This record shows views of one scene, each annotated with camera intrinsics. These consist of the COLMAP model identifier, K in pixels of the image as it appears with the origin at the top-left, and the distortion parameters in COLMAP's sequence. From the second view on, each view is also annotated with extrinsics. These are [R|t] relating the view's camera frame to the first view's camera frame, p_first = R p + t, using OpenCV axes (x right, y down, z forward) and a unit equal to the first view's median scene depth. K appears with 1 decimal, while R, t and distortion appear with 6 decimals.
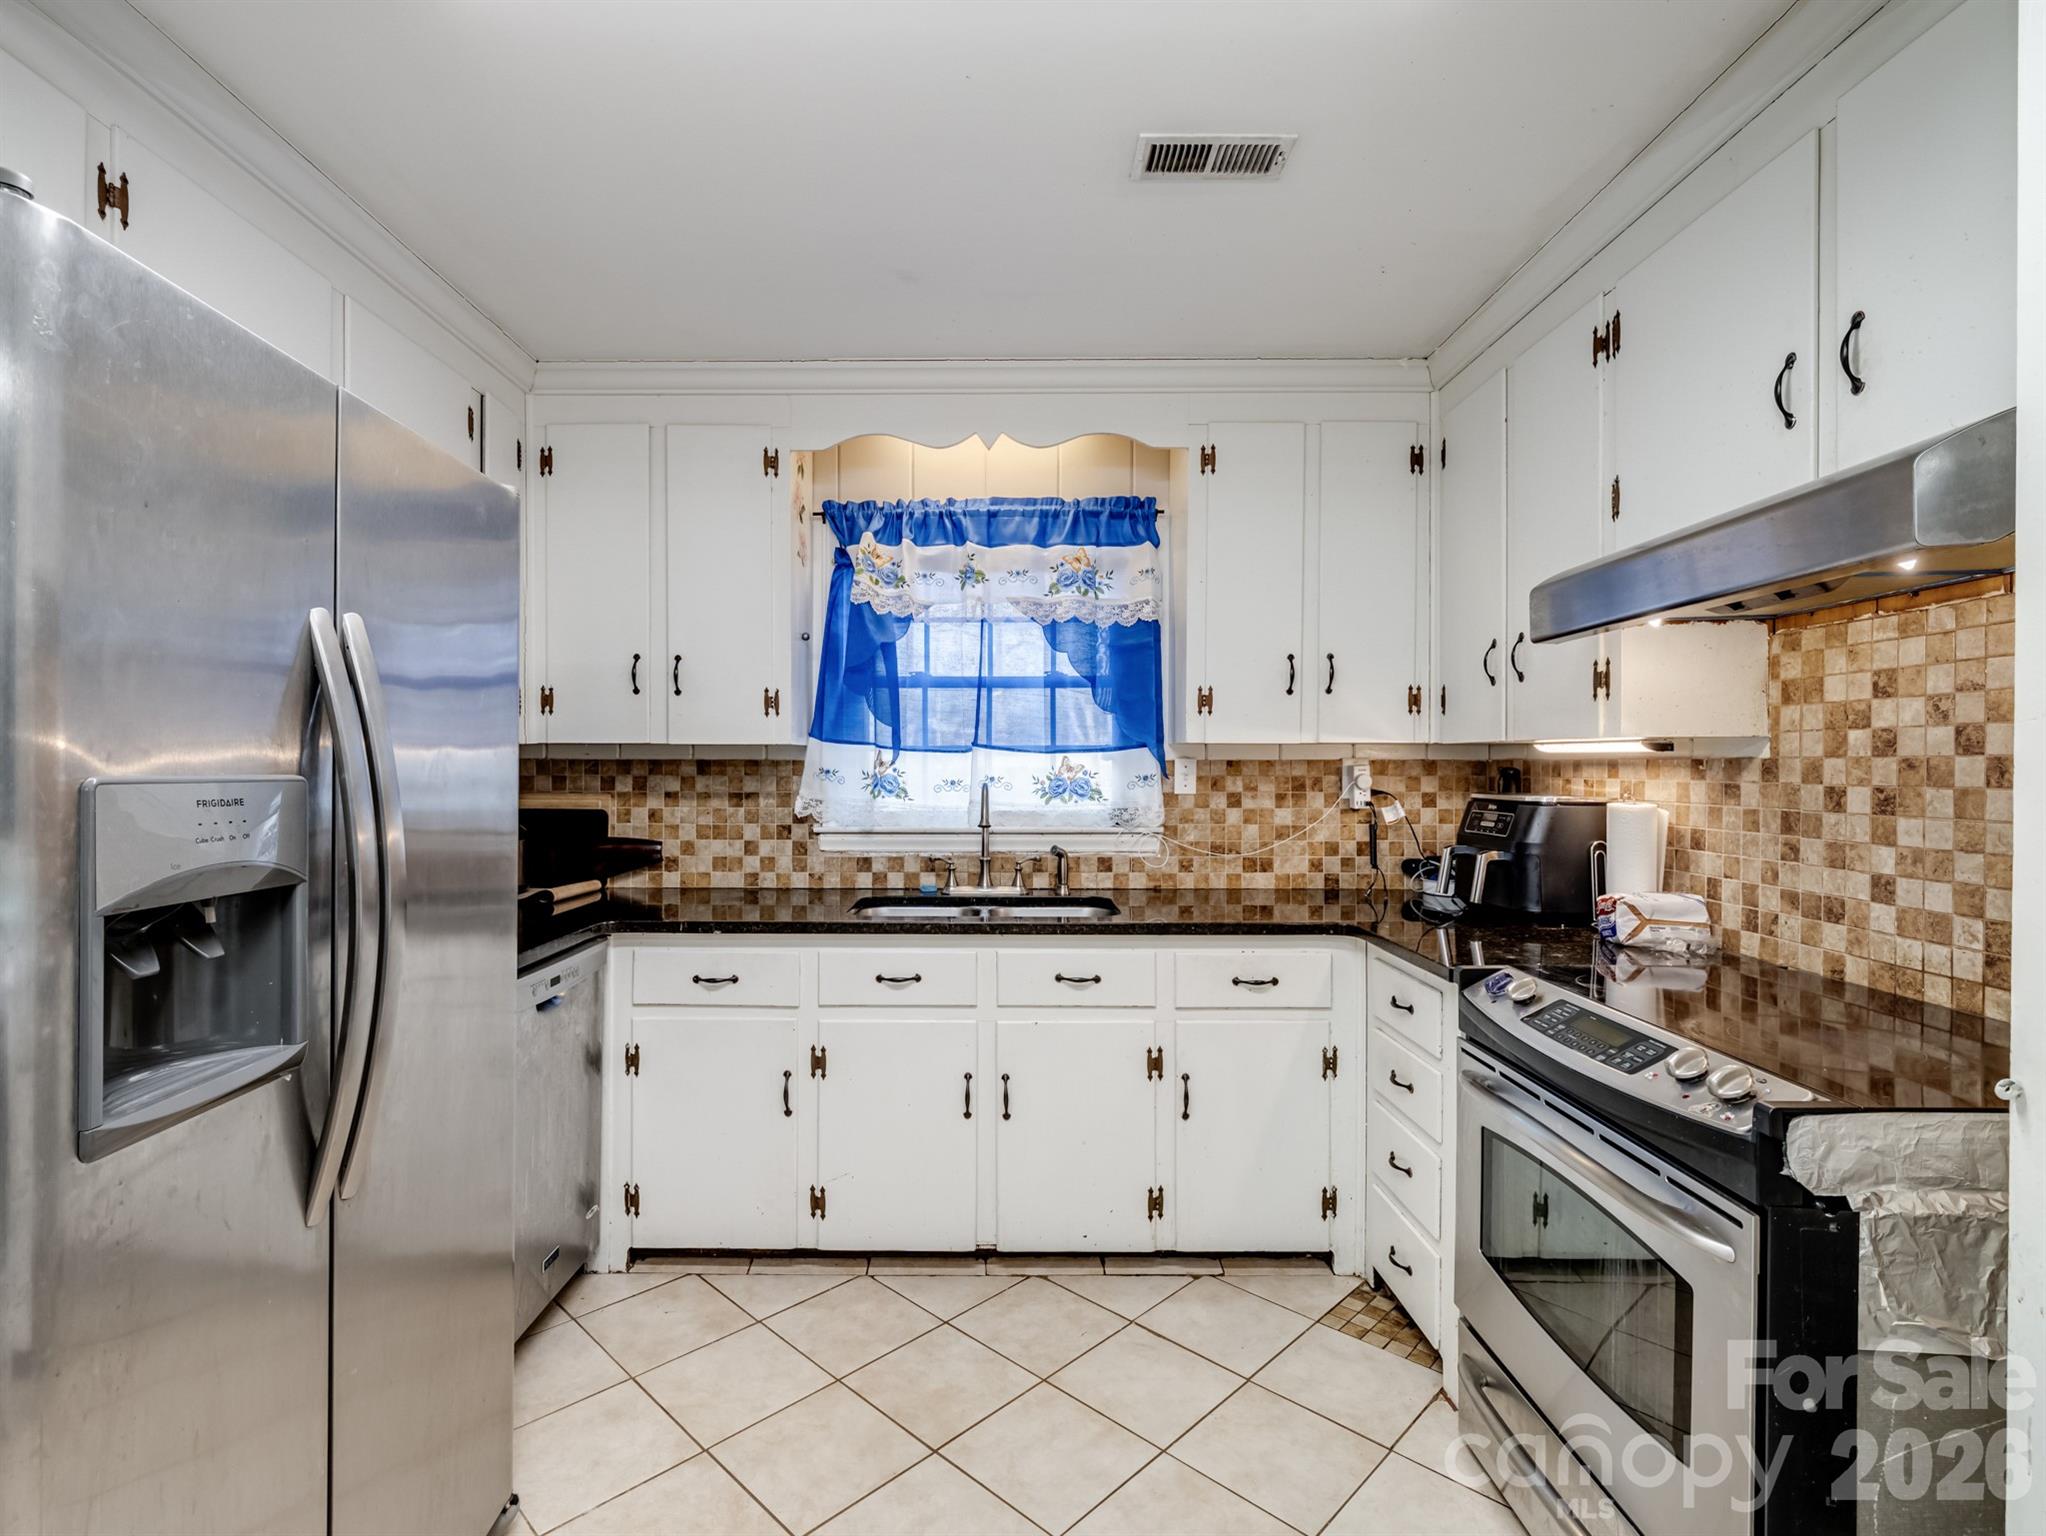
lens RADIAL K [[1004.0, 0, 1018.6], [0, 1004.0, 766.7], [0, 0, 1]] dist [0.004641, -0.002269]
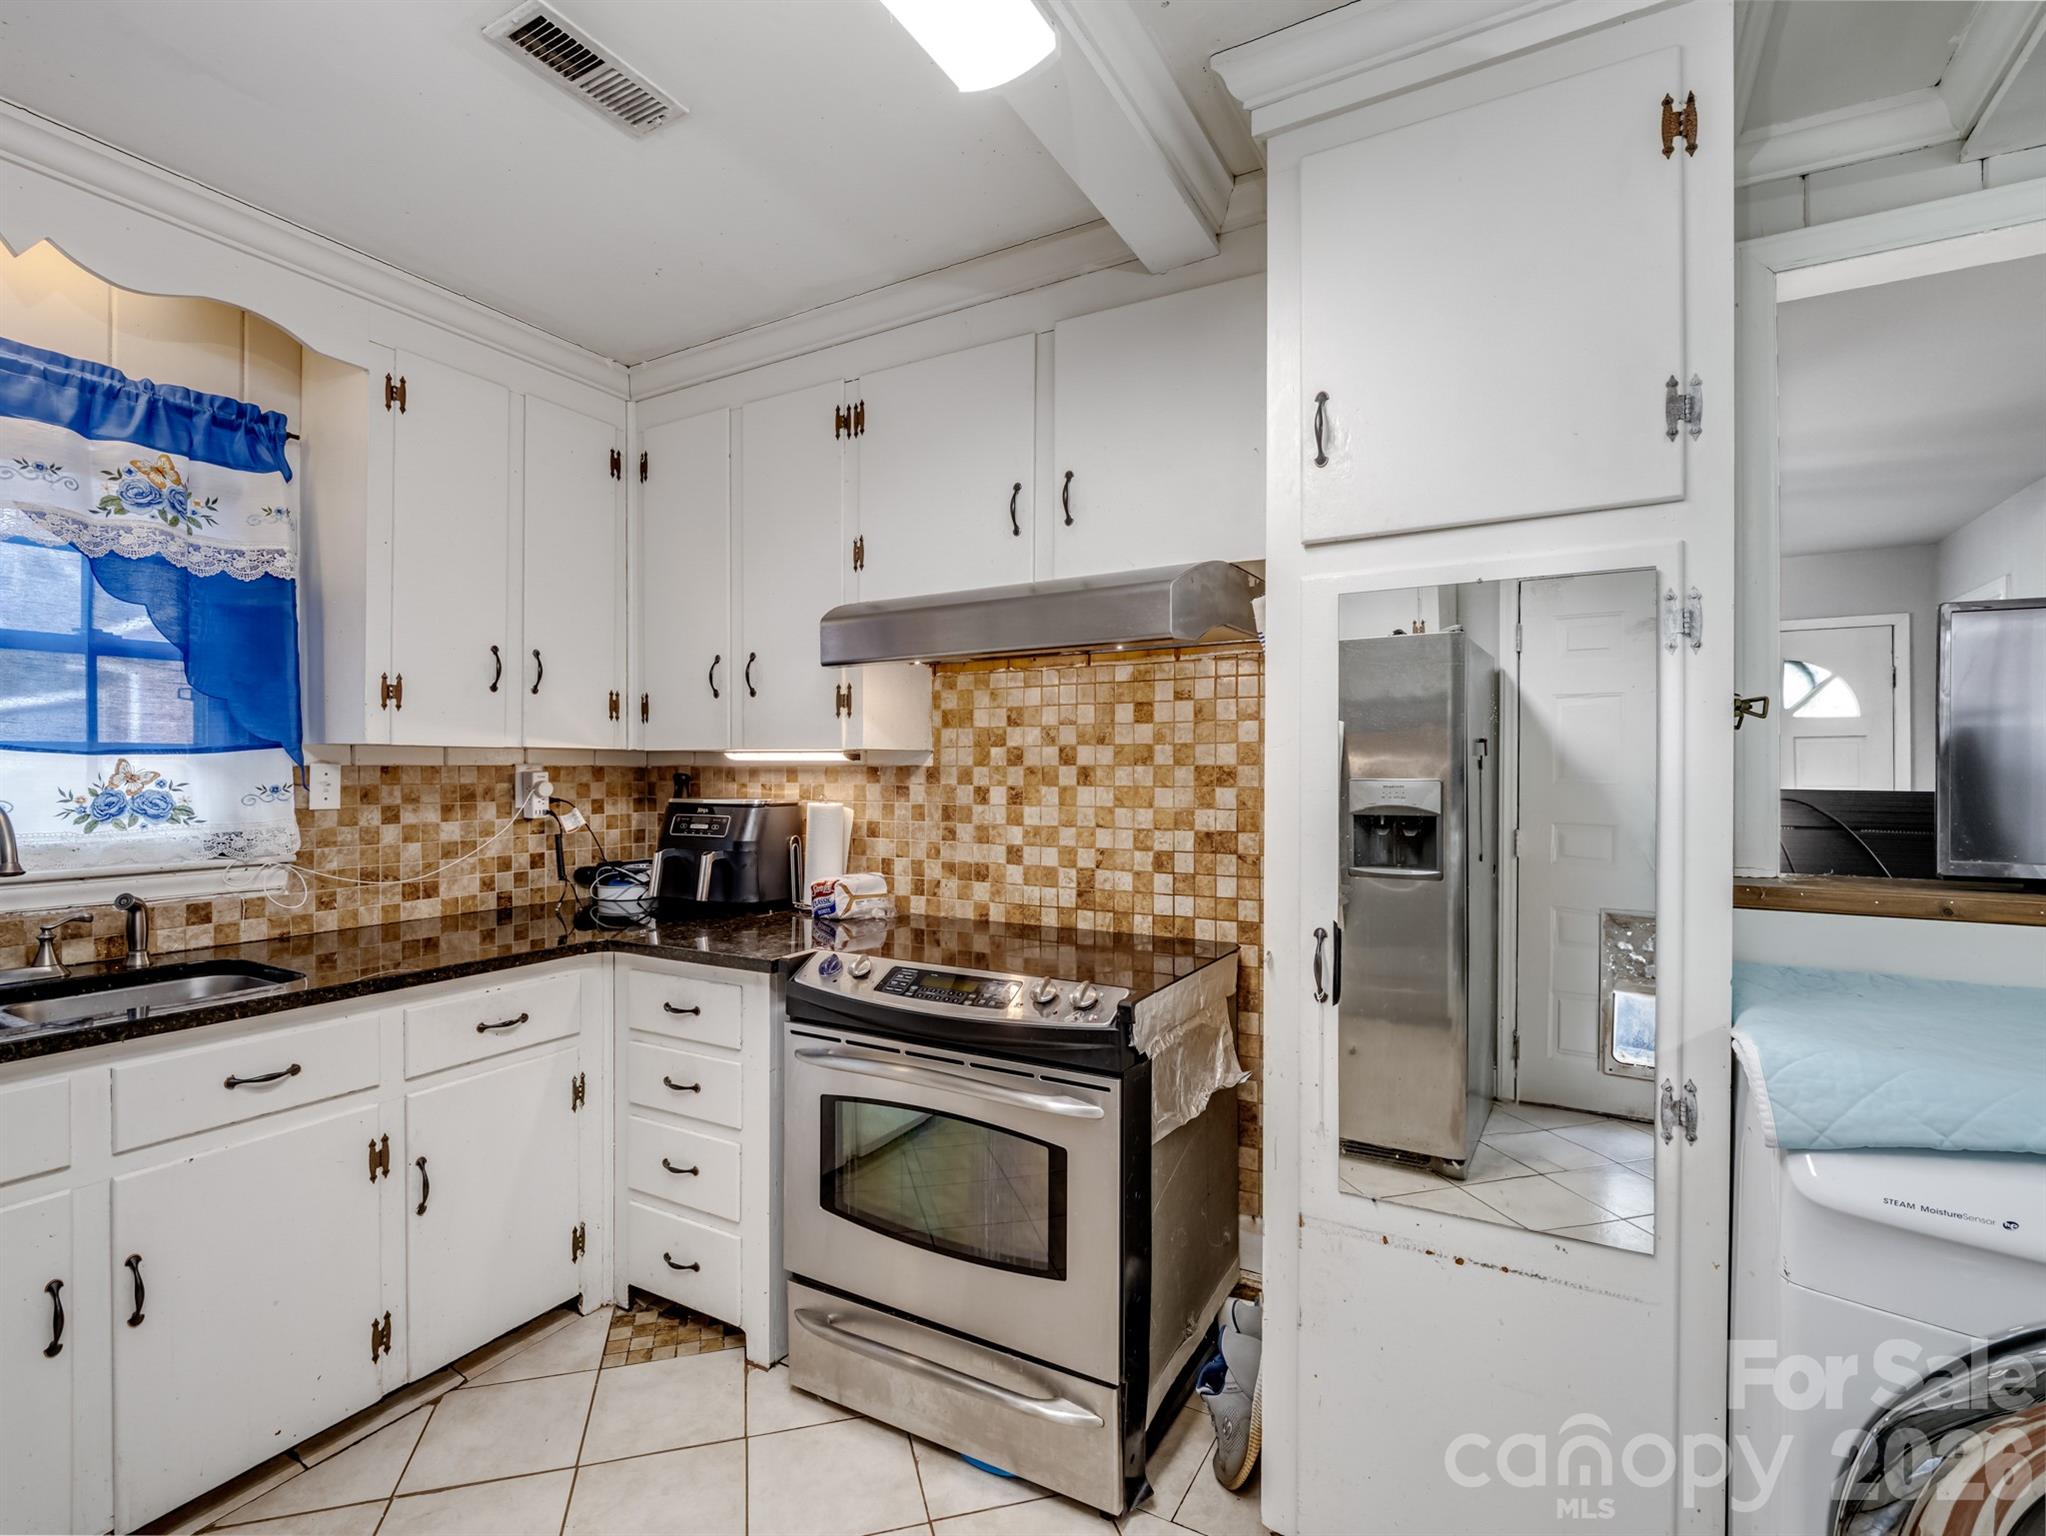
lens RADIAL K [[963.5, 0, 1023.2], [0, 963.5, 770.5], [0, 0, 1]] dist [0.000113, -0.003999]
pose [[0.491691, -0.001803, 0.870768, -0.267117], [0.001649, 0.999998, 0.001140, -0.003320], [-0.870768, 0.000875, 0.491693, 0.205044]]
